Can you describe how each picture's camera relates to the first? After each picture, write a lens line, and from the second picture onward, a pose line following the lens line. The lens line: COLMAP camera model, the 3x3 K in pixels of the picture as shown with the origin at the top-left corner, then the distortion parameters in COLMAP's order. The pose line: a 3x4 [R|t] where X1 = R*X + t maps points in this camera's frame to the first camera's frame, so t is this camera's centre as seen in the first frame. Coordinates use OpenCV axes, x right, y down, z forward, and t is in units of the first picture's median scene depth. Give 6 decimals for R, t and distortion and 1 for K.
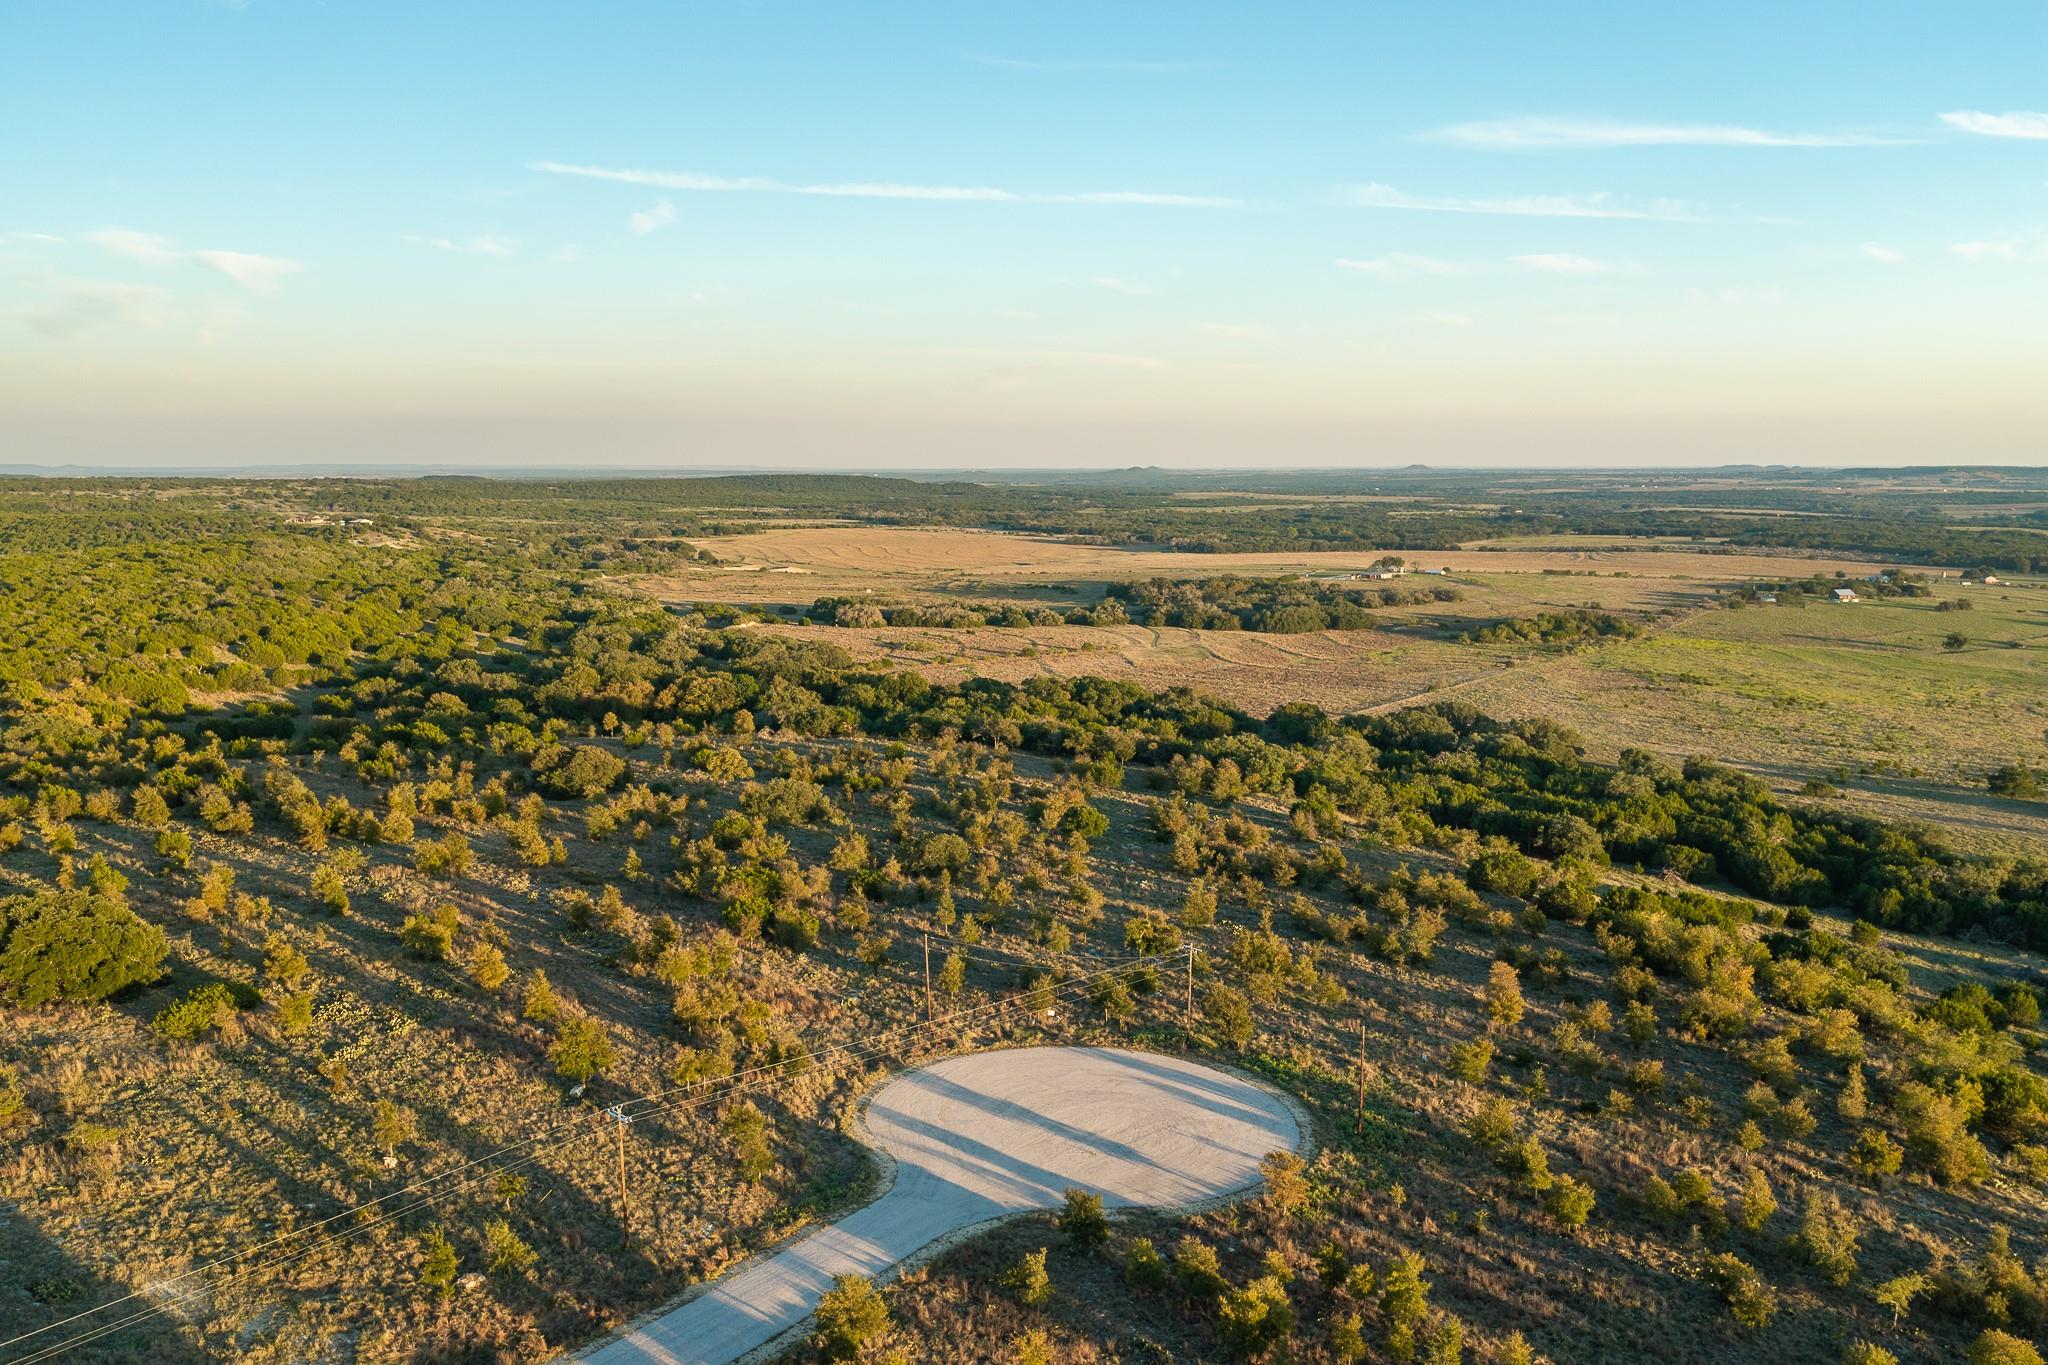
lens RADIAL K [[1677.7, 0, 1171.6], [0, 1677.7, 504.4], [0, 0, 1]] dist [0.009595, -0.003153]
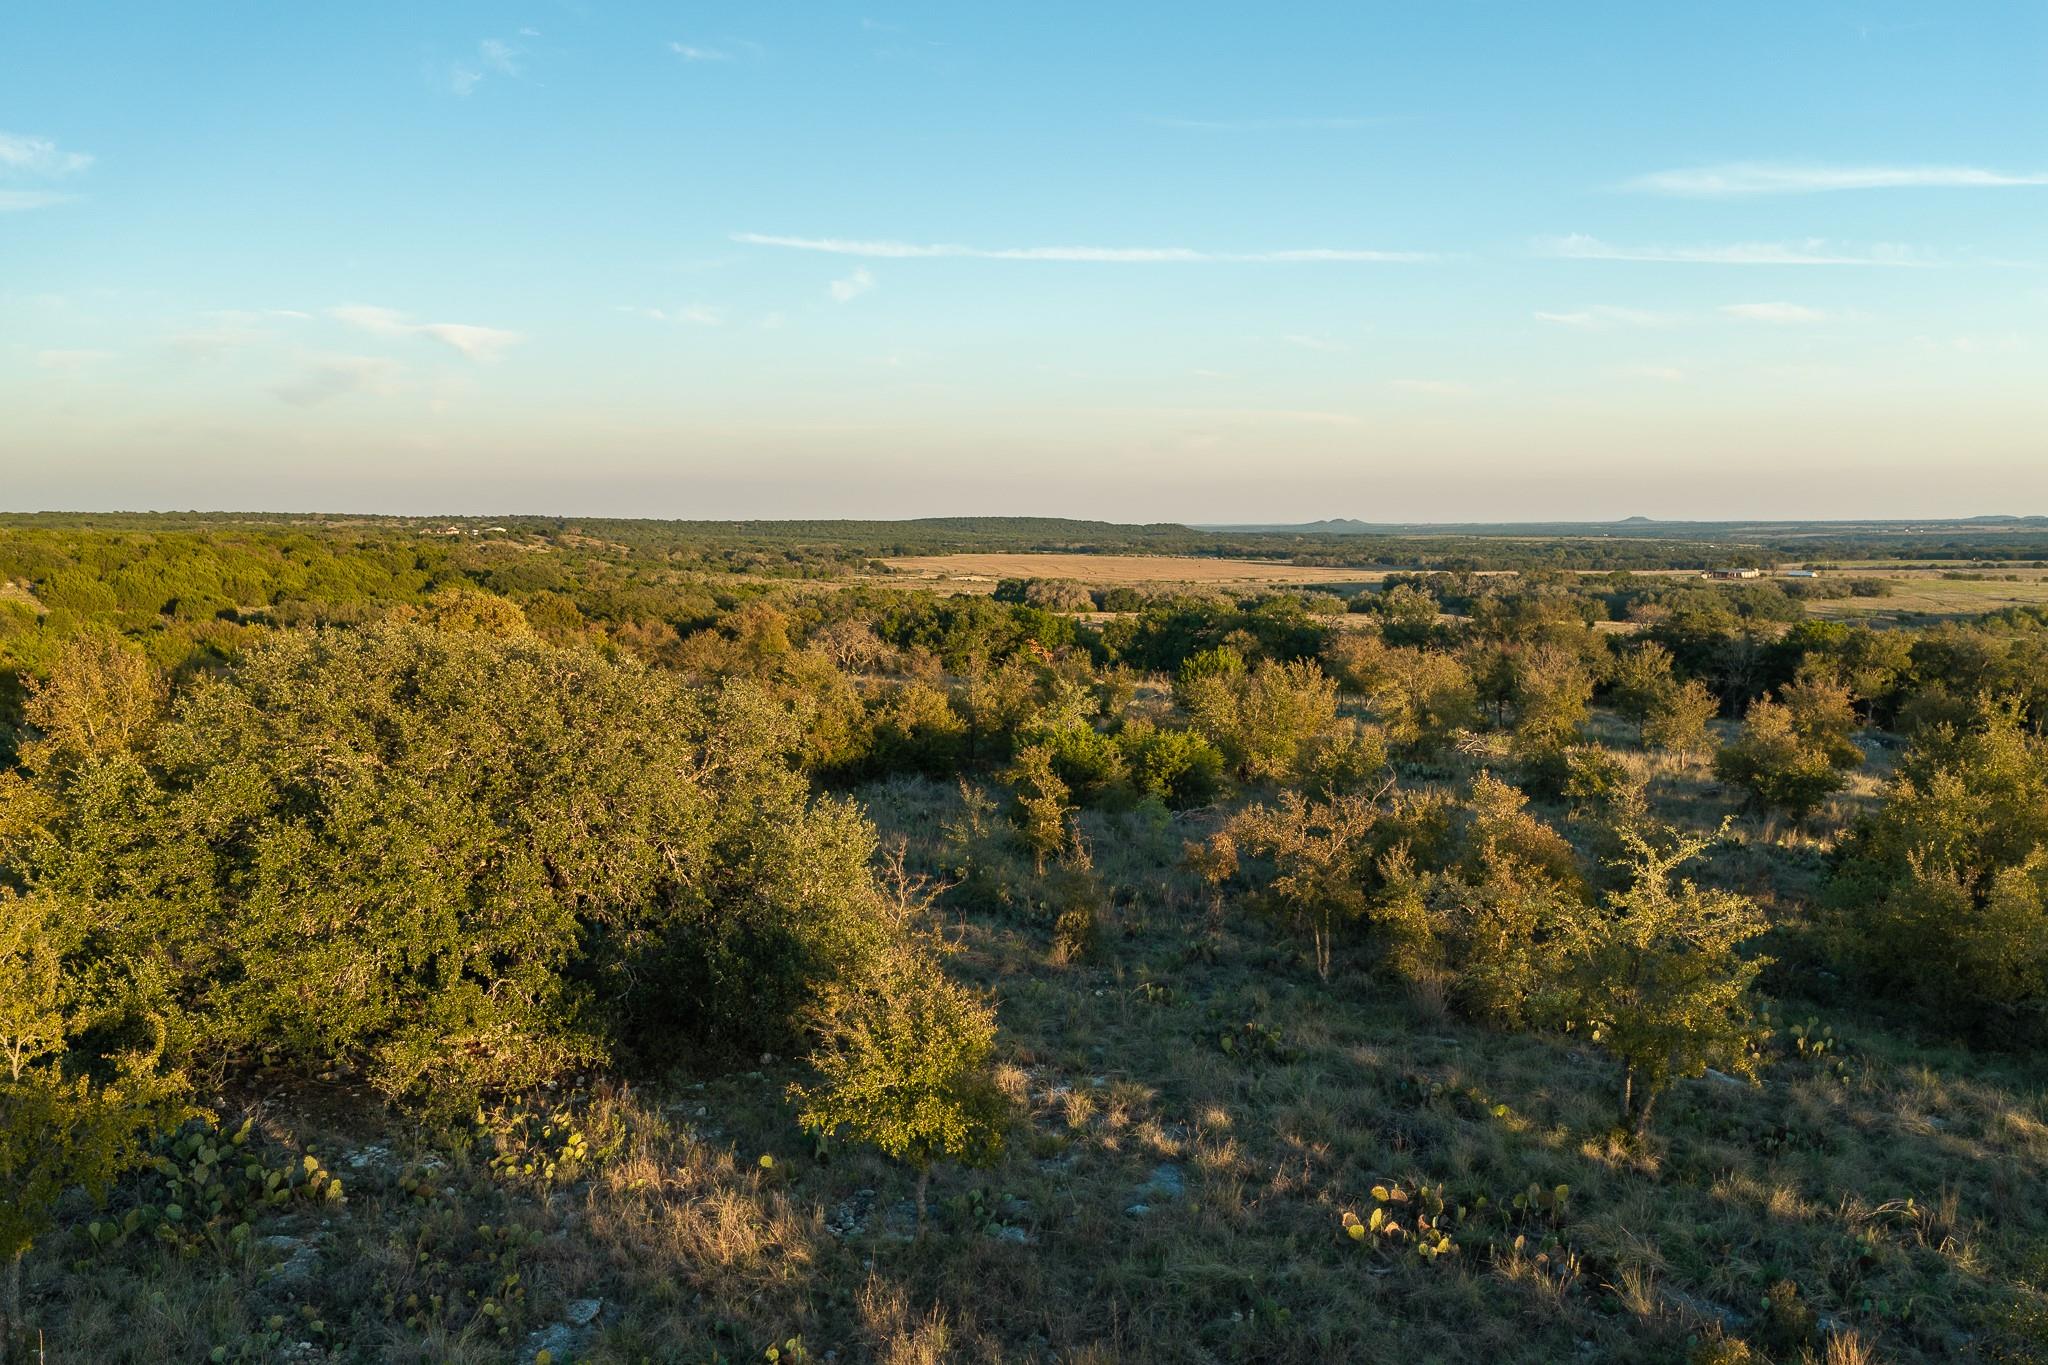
lens RADIAL K [[1635.8, 0, 1024.0], [0, 1635.8, 682.5], [0, 0, 1]] dist [0.005022, -0.004094]
pose [[0.979545, -0.001912, -0.201215, -0.039063], [0.015202, 0.997800, 0.064527, 0.036038], [0.200649, -0.066266, 0.977419, 0.203534]]
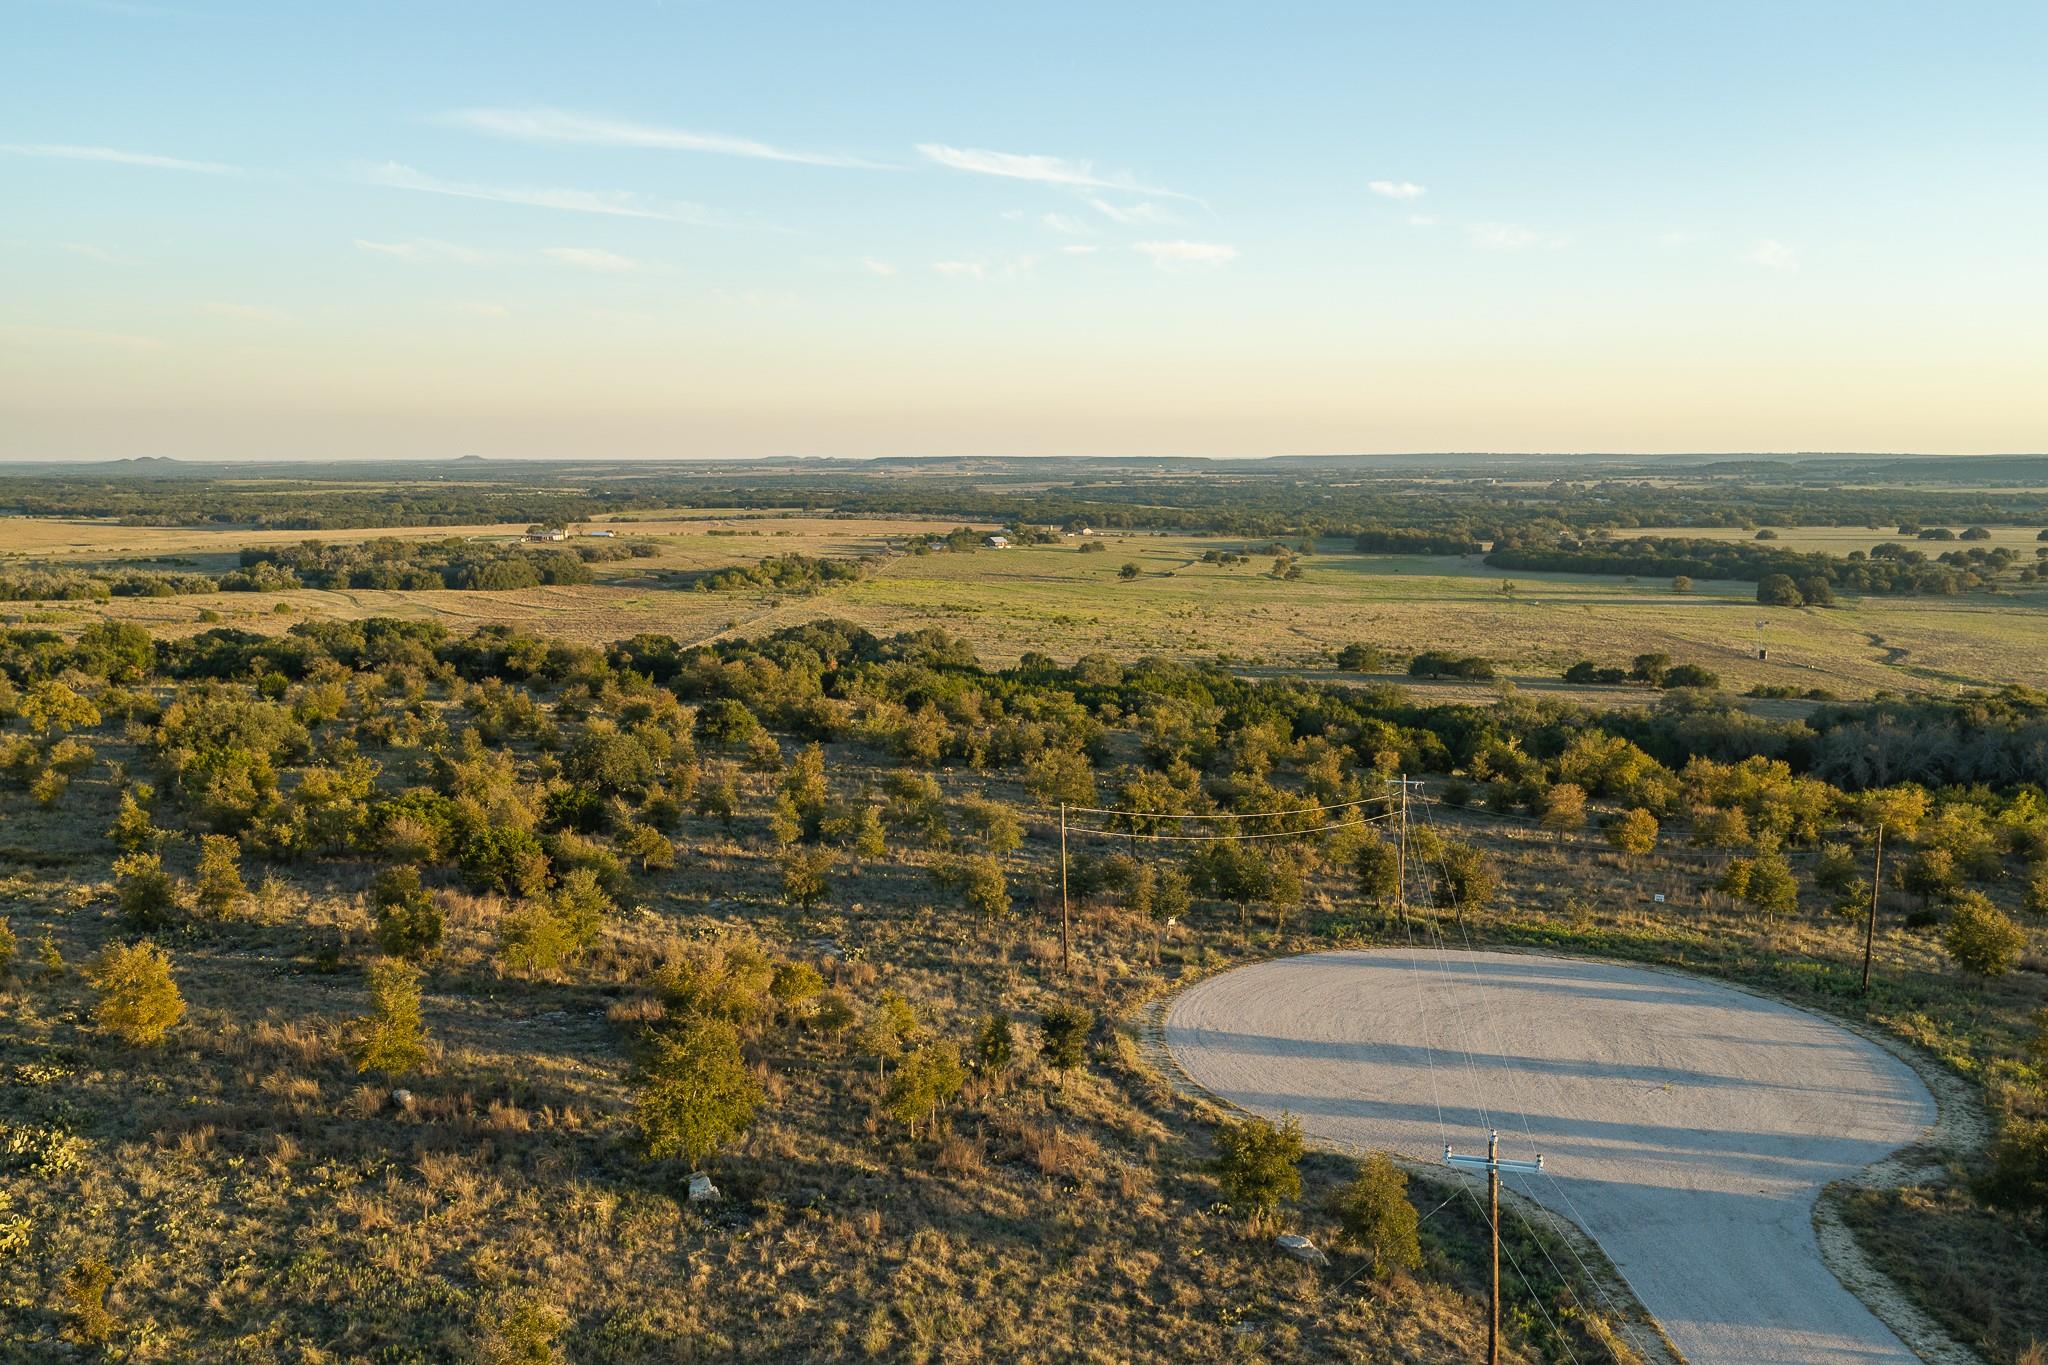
lens RADIAL K [[1627.9, 0, 1069.4], [0, 1627.9, 602.2], [0, 0, 1]] dist [0.027690, -0.050571]
pose [[0.875537, -0.052658, 0.480273, -0.055319], [0.021907, 0.997347, 0.069414, 0.020268], [-0.482654, -0.050254, 0.874368, 0.070498]]
